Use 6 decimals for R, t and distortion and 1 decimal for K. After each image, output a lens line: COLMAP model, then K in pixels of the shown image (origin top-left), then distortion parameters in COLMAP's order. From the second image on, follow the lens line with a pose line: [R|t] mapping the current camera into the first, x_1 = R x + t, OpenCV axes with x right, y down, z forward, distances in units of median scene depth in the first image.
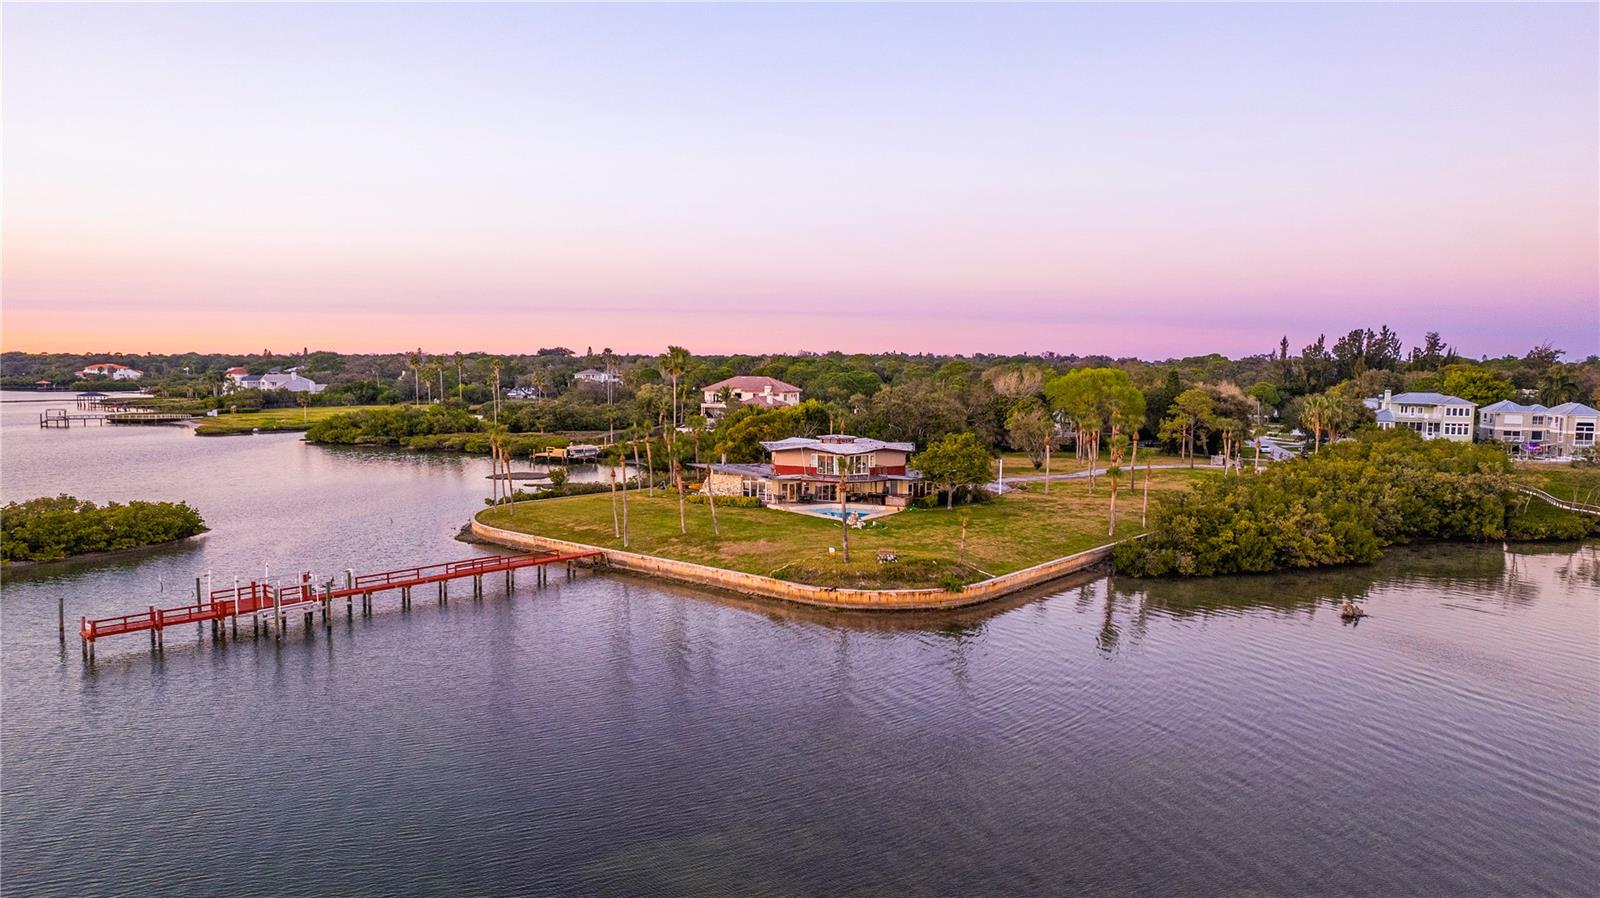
lens RADIAL K [[1059.9, 0, 800.0], [0, 1059.9, 449.0], [0, 0, 1]] dist [-0.093548, 0.080390]
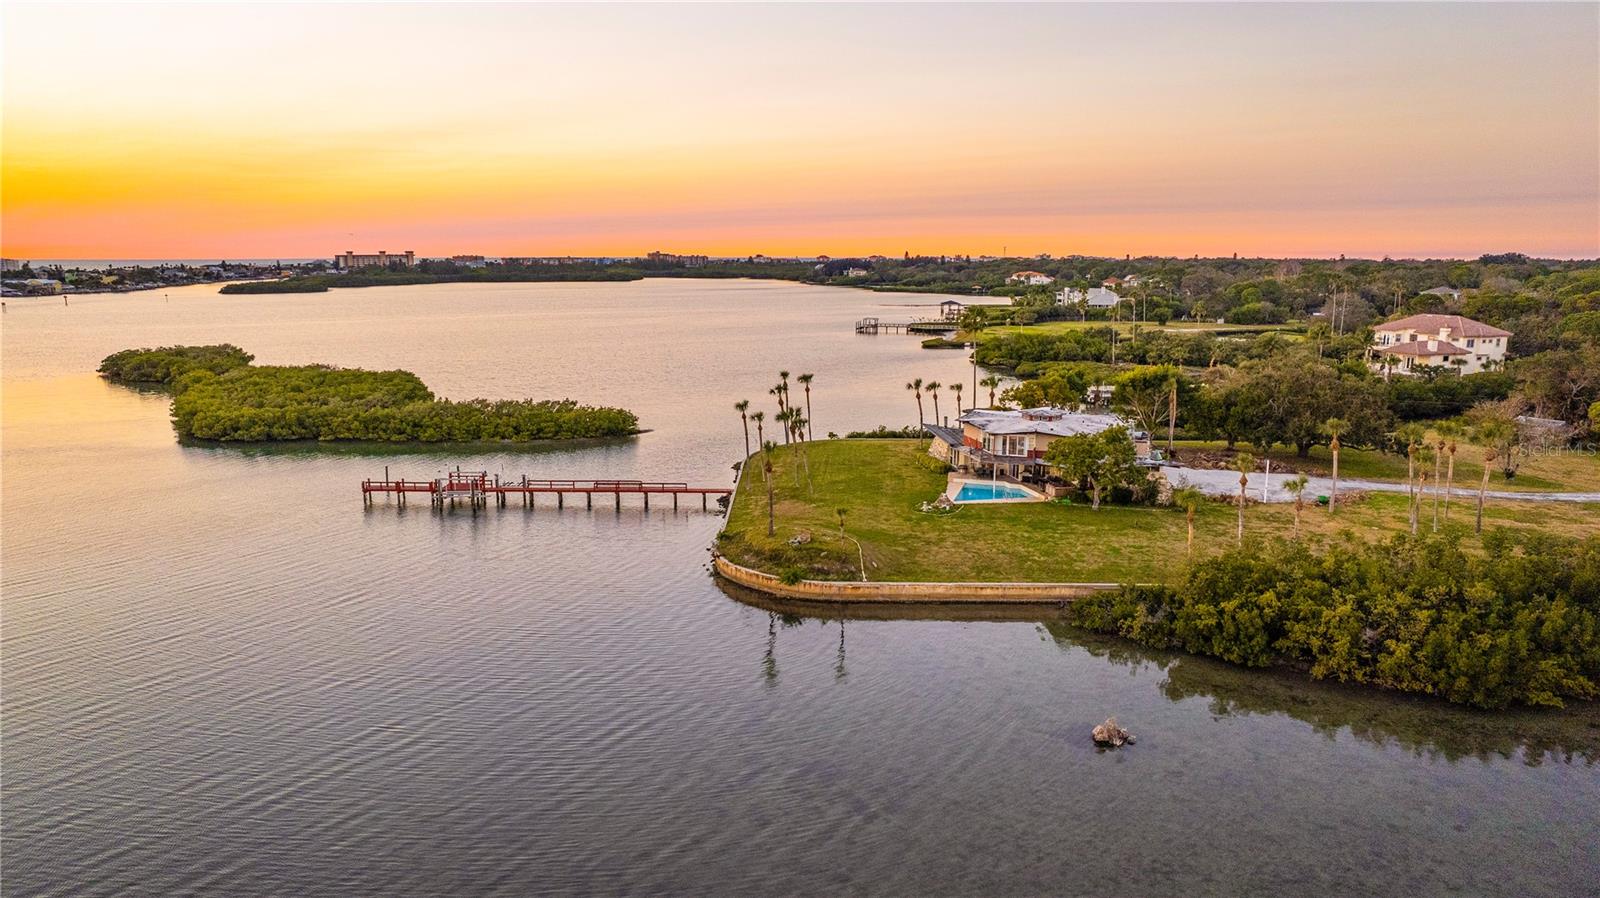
lens RADIAL K [[1034.3, 0, 800.0], [0, 1034.3, 449.0], [0, 0, 1]] dist [-0.083315, 0.063232]
pose [[0.629305, 0.132133, -0.765843, 0.632464], [-0.056479, 0.990611, 0.124503, -0.084758], [0.775103, -0.035096, 0.630859, 0.260270]]
